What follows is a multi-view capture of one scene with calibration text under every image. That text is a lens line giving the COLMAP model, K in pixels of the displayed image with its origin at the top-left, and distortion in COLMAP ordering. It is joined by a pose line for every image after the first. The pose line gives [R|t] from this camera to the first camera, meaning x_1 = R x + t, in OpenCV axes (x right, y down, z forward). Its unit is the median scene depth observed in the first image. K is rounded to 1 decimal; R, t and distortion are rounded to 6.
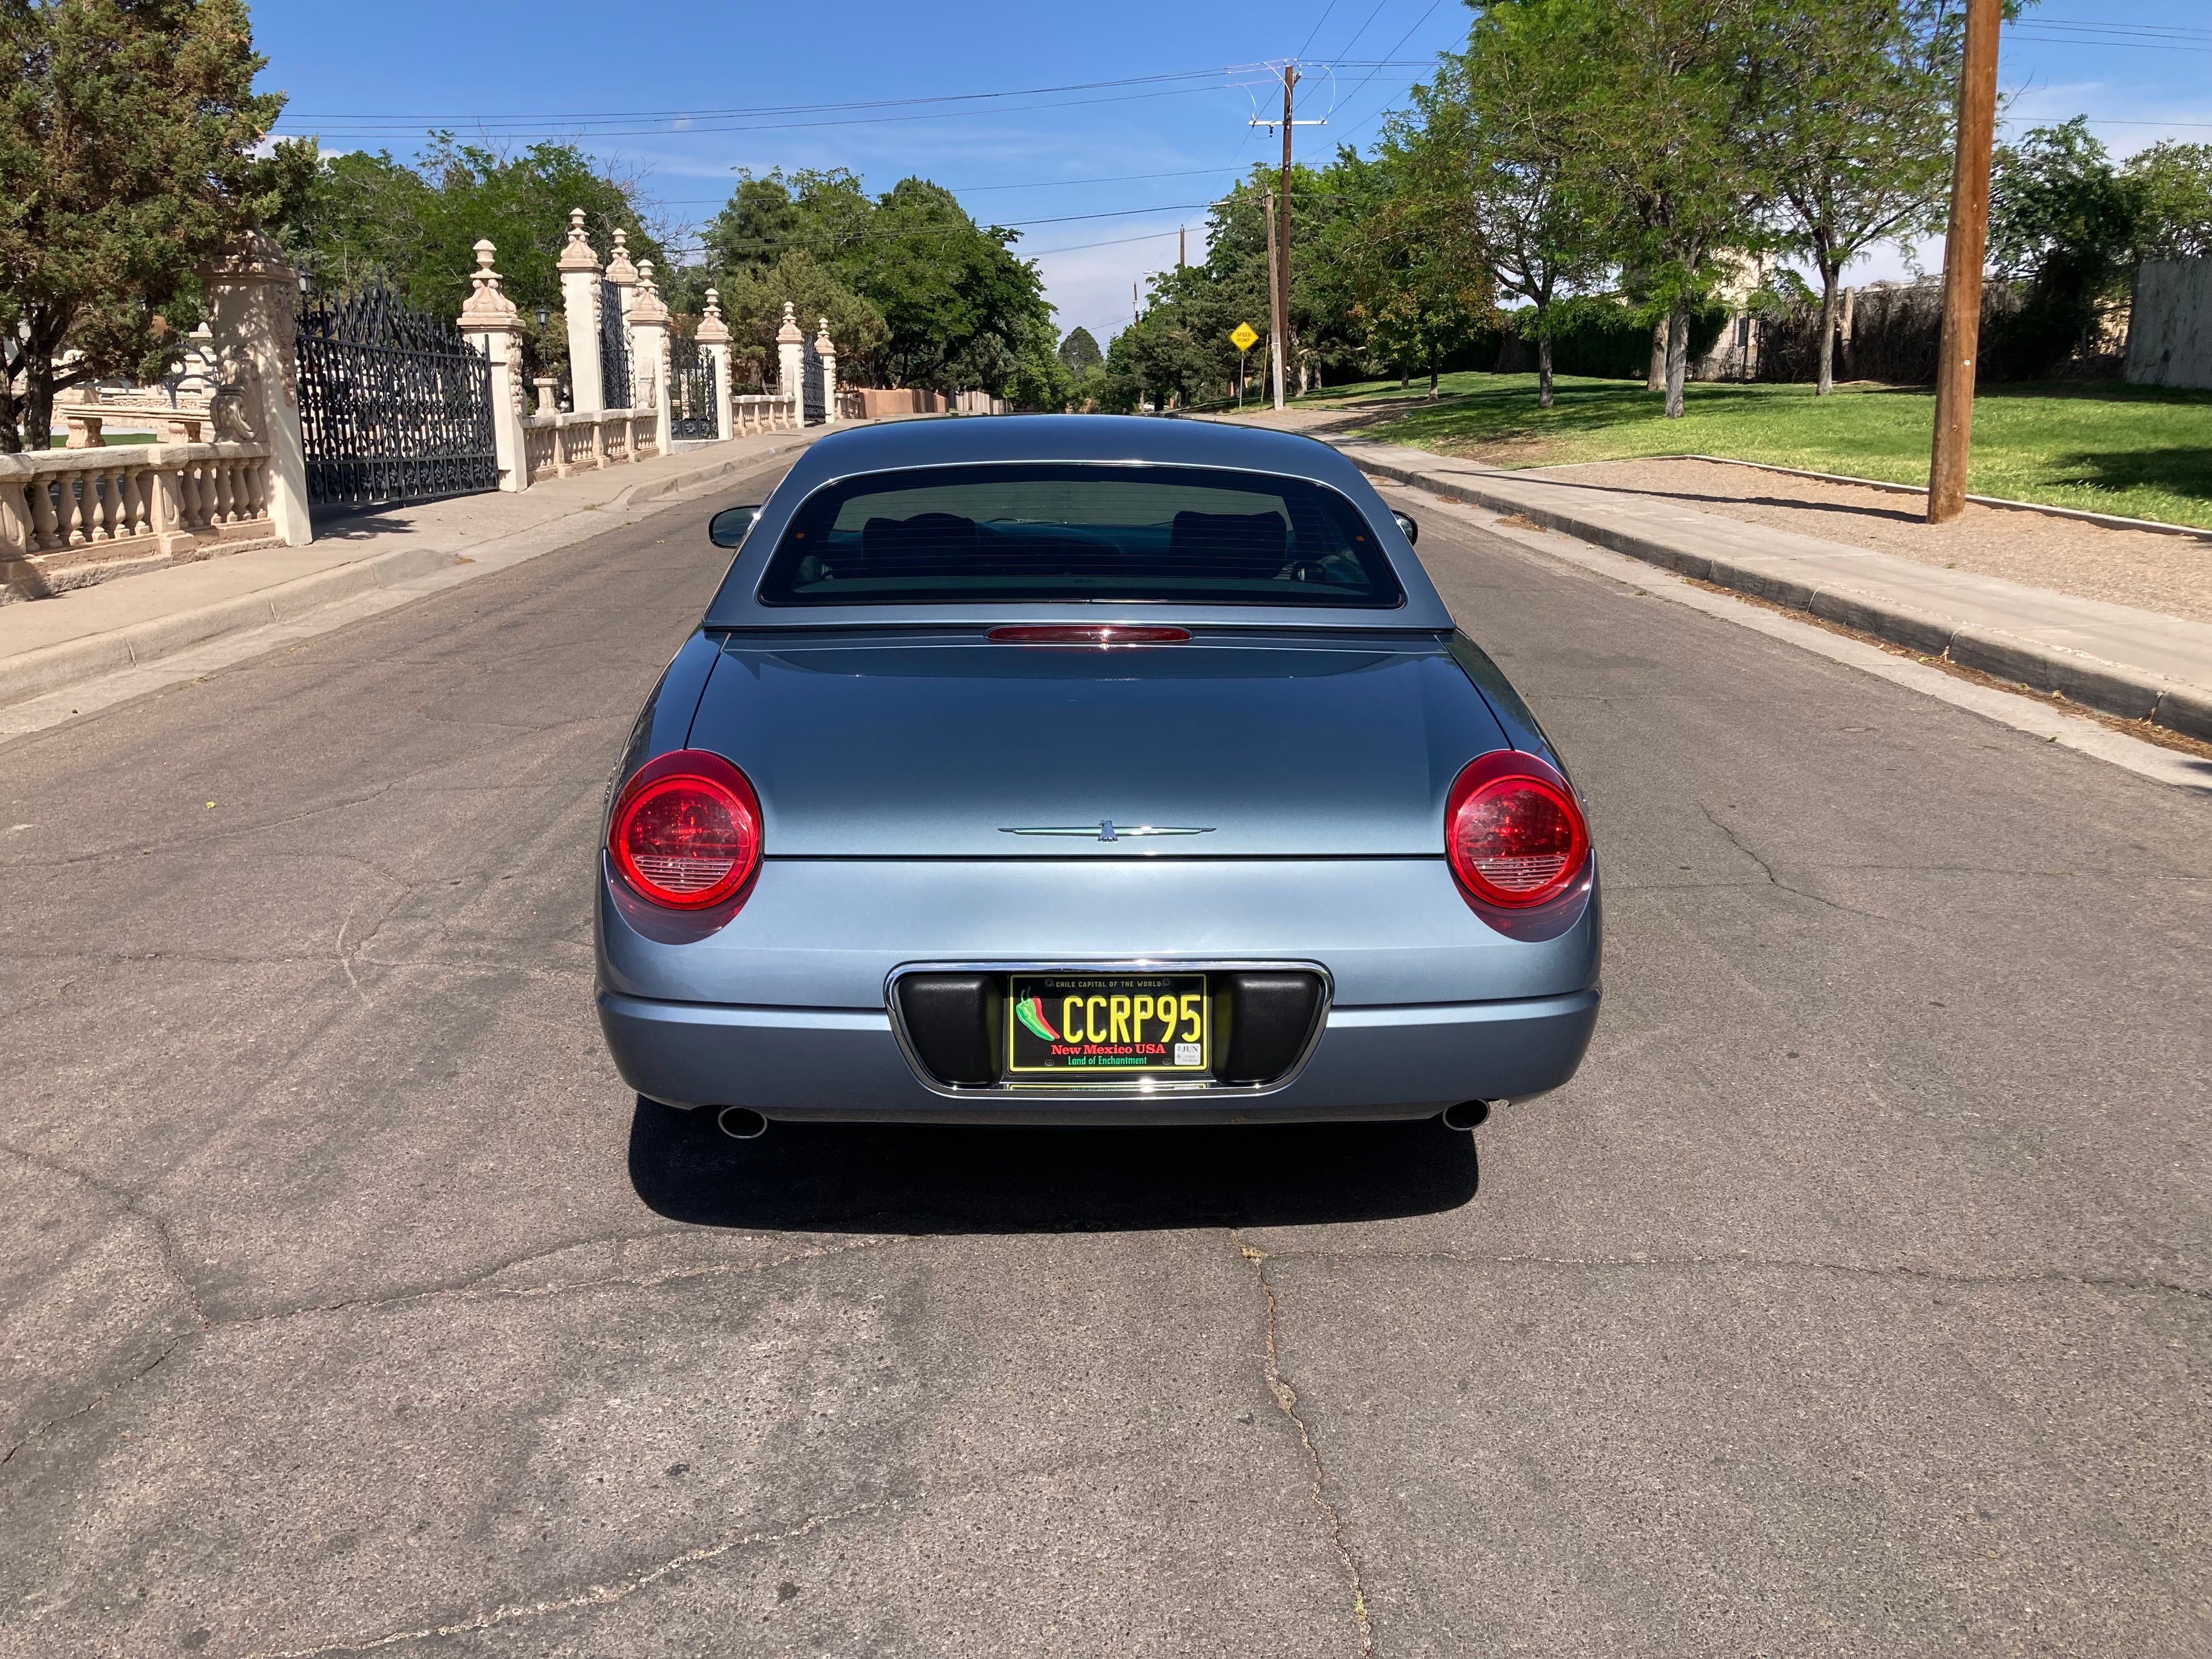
lens RADIAL K [[1824.1, 0, 1111.4], [0, 1824.1, 847.0], [0, 0, 1]] dist [0.003385, 0.008544]
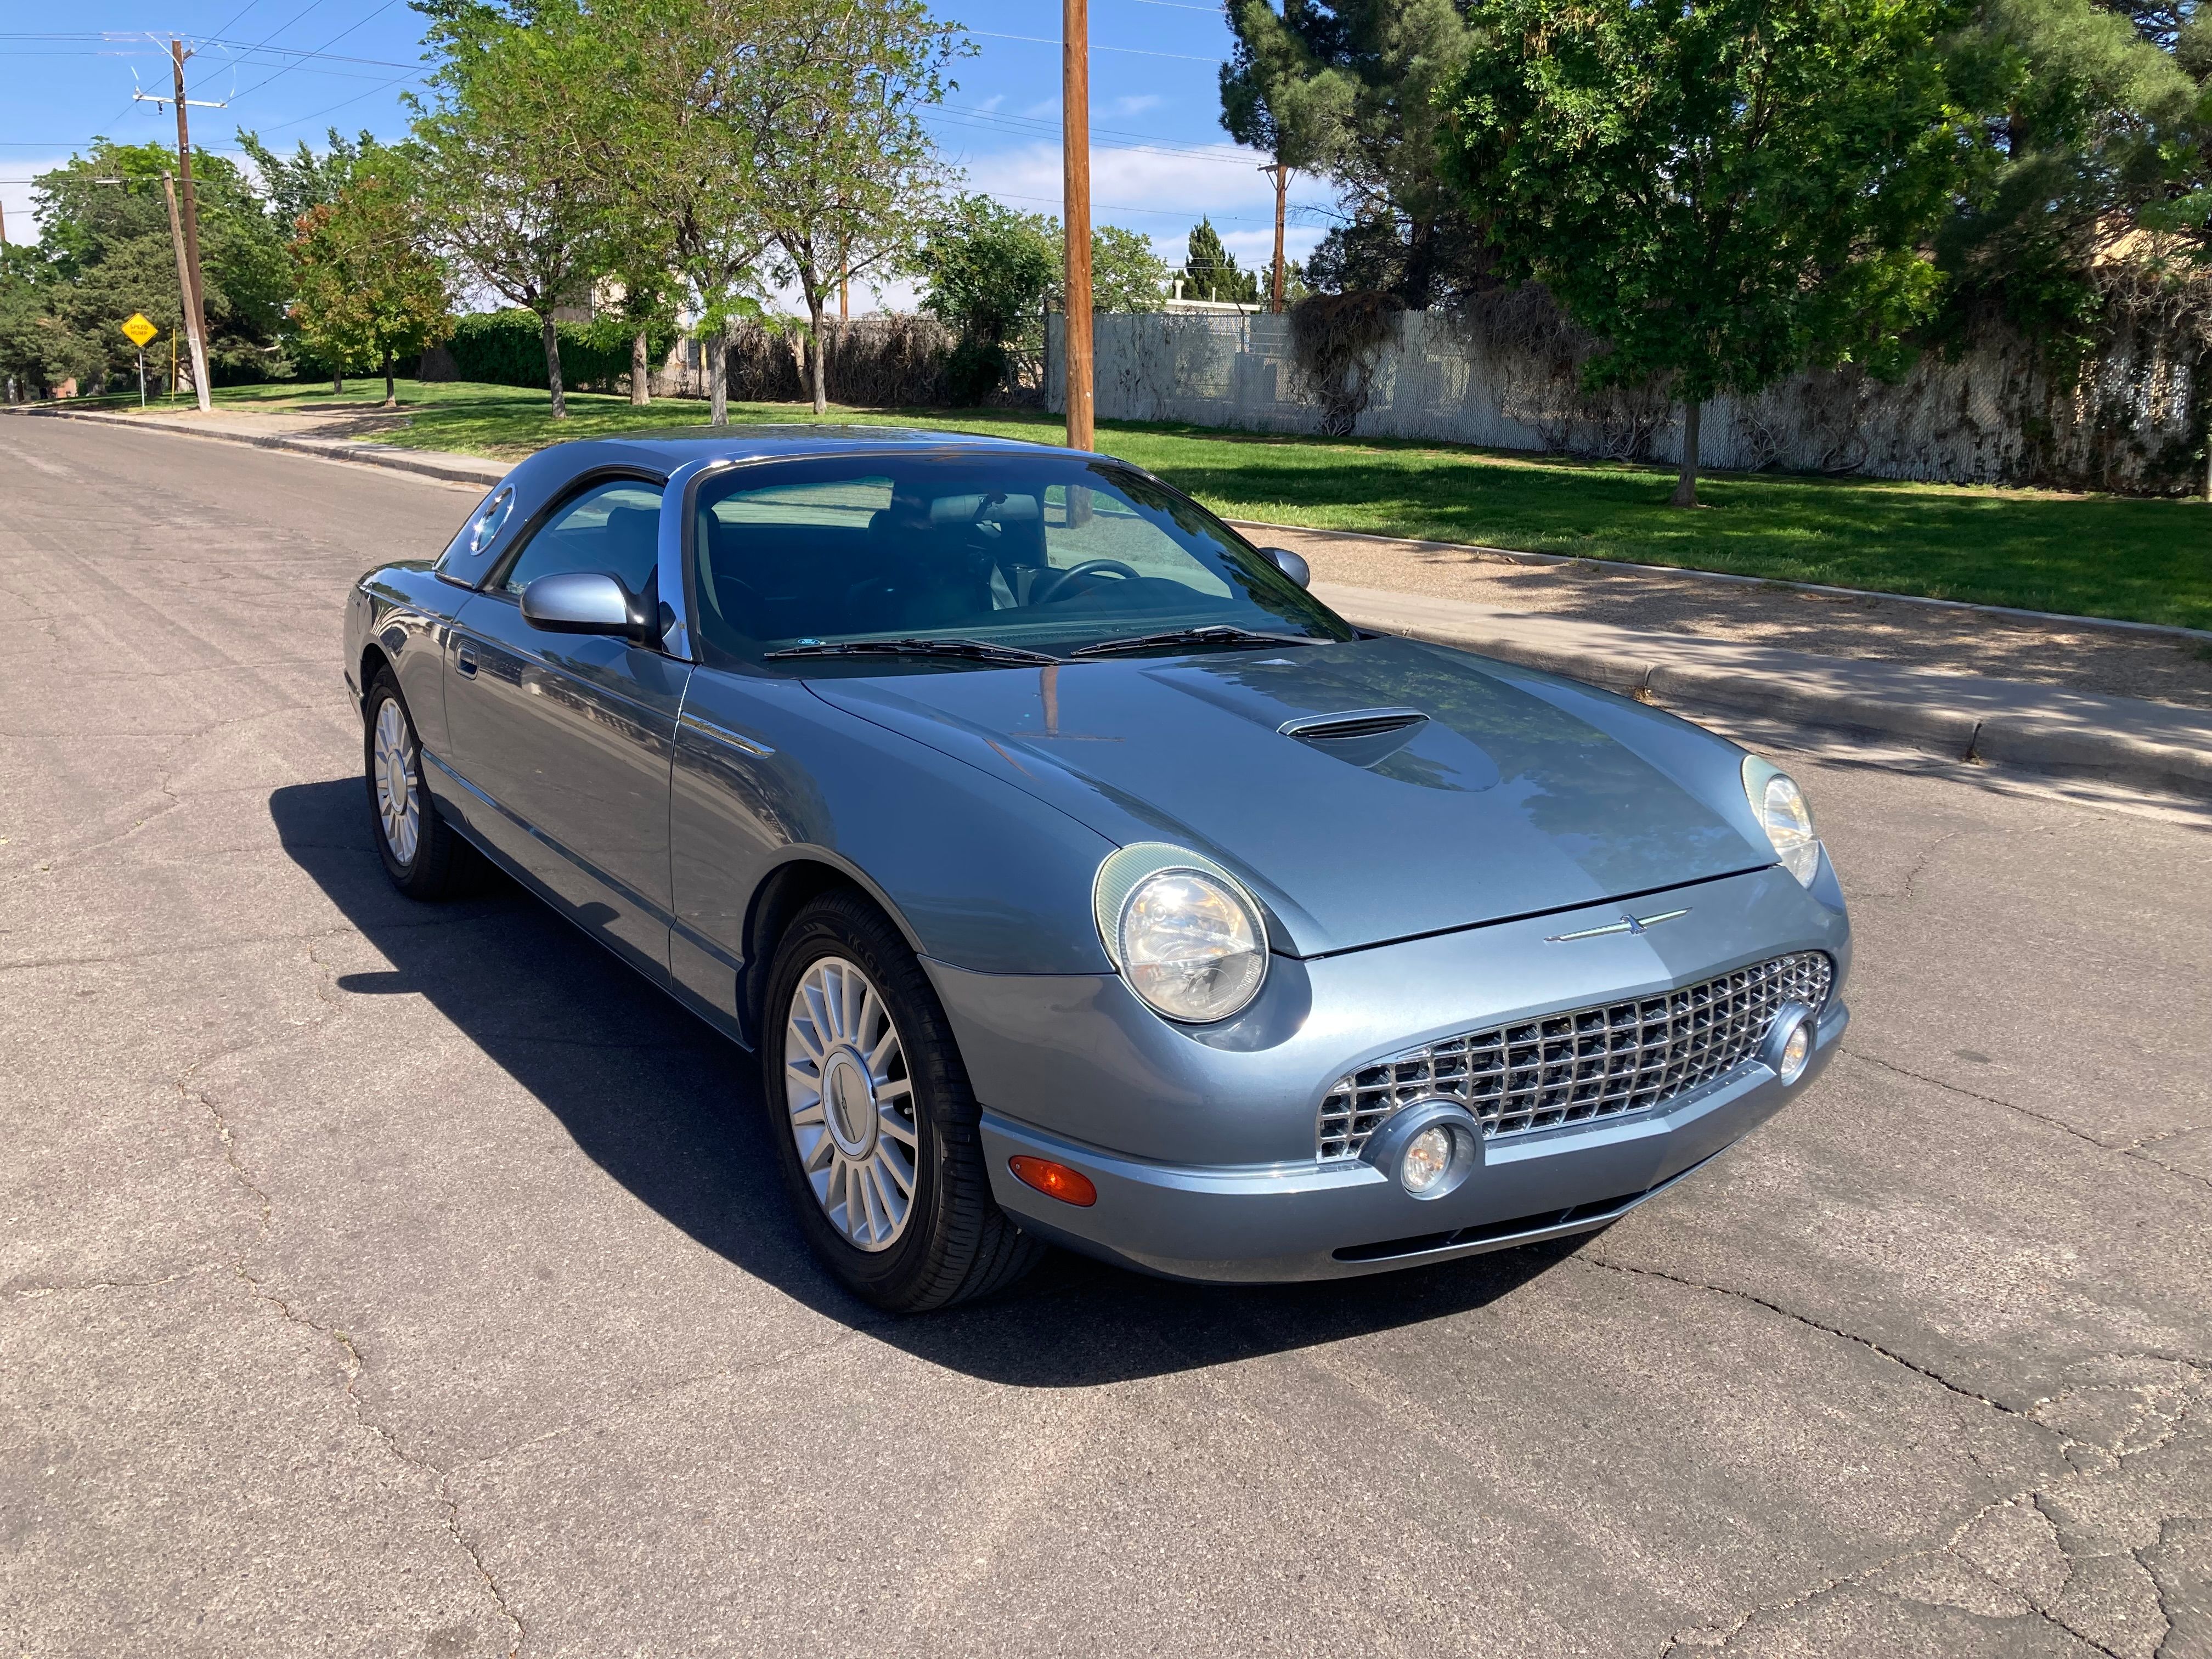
lens RADIAL K [[1803.0, 0, 1109.8], [0, 1803.0, 810.7], [0, 0, 1]] dist [0.019704, 0.007070]
pose [[0.826718, -0.096262, 0.554320, -0.118536], [0.109167, 0.993975, 0.009799, 0.005004], [-0.551923, 0.052413, 0.832246, -0.015275]]
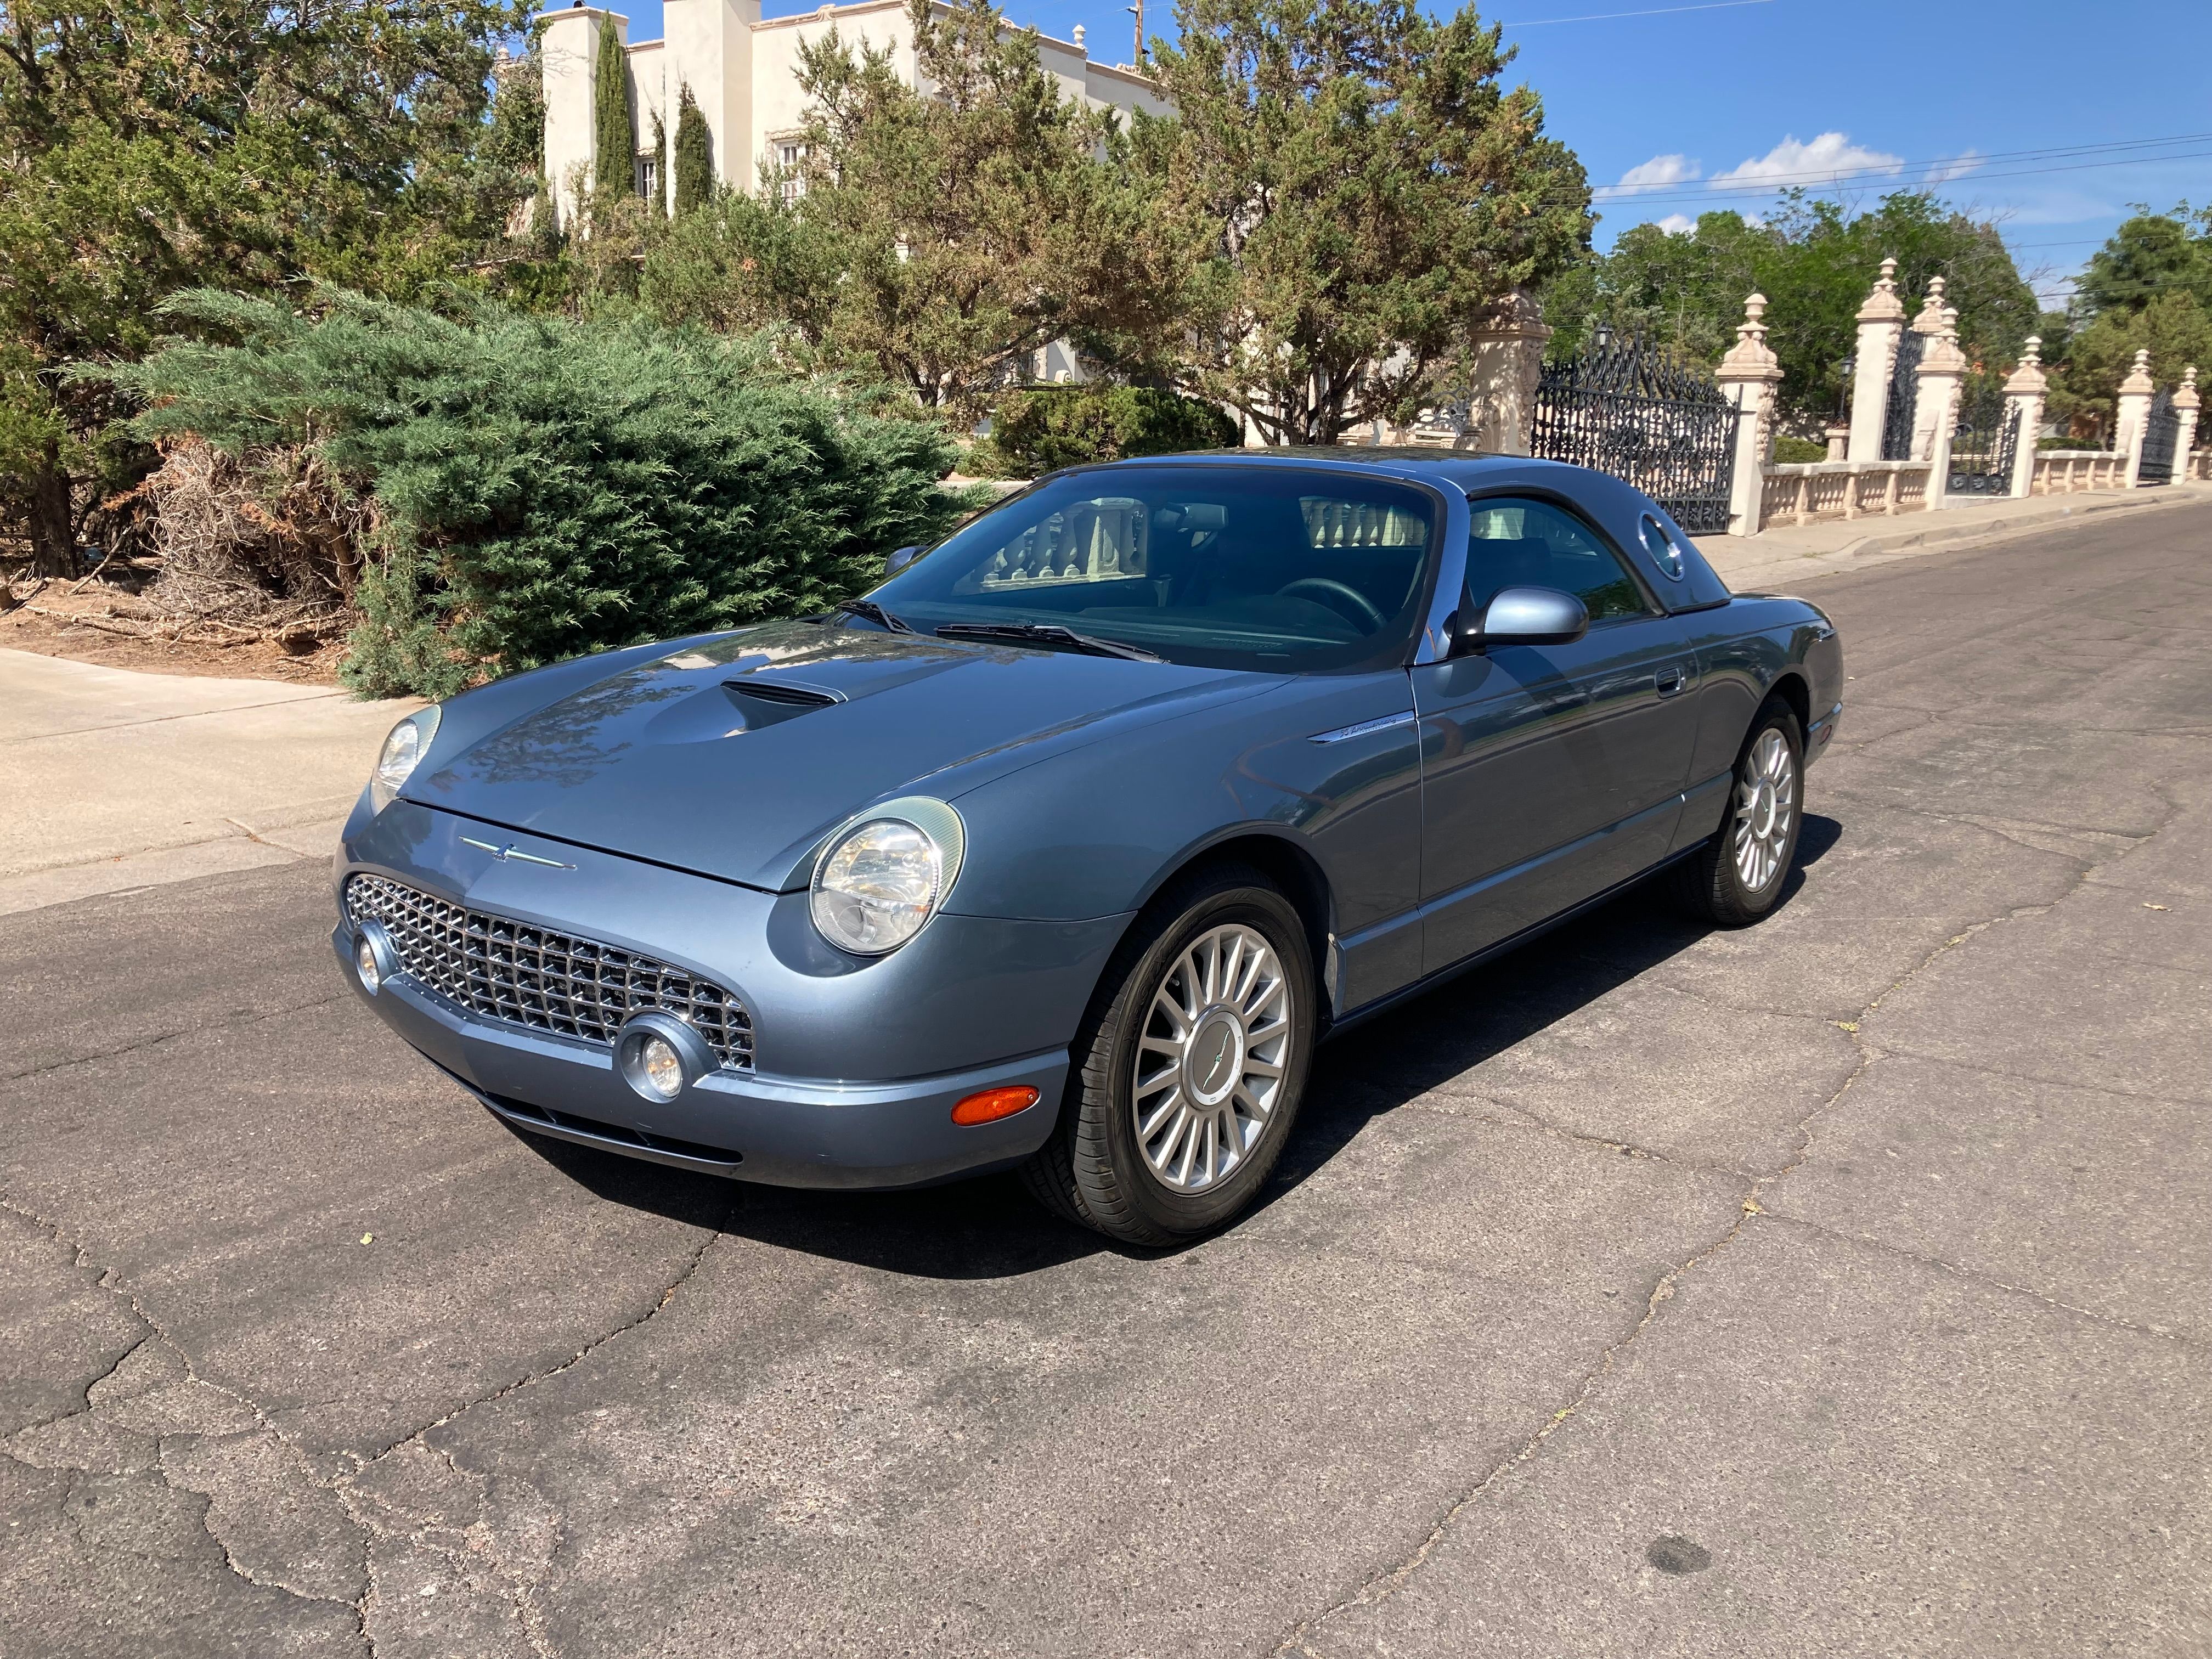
lens RADIAL K [[1827.6, 0, 1063.6], [0, 1827.6, 820.1], [0, 0, 1]] dist [0.007860, -0.001091]
pose [[0.757163, 0.153099, -0.635032, 0.045463], [-0.179083, 0.983551, 0.023599, 0.004688], [0.628199, 0.095855, 0.772125, -0.013372]]
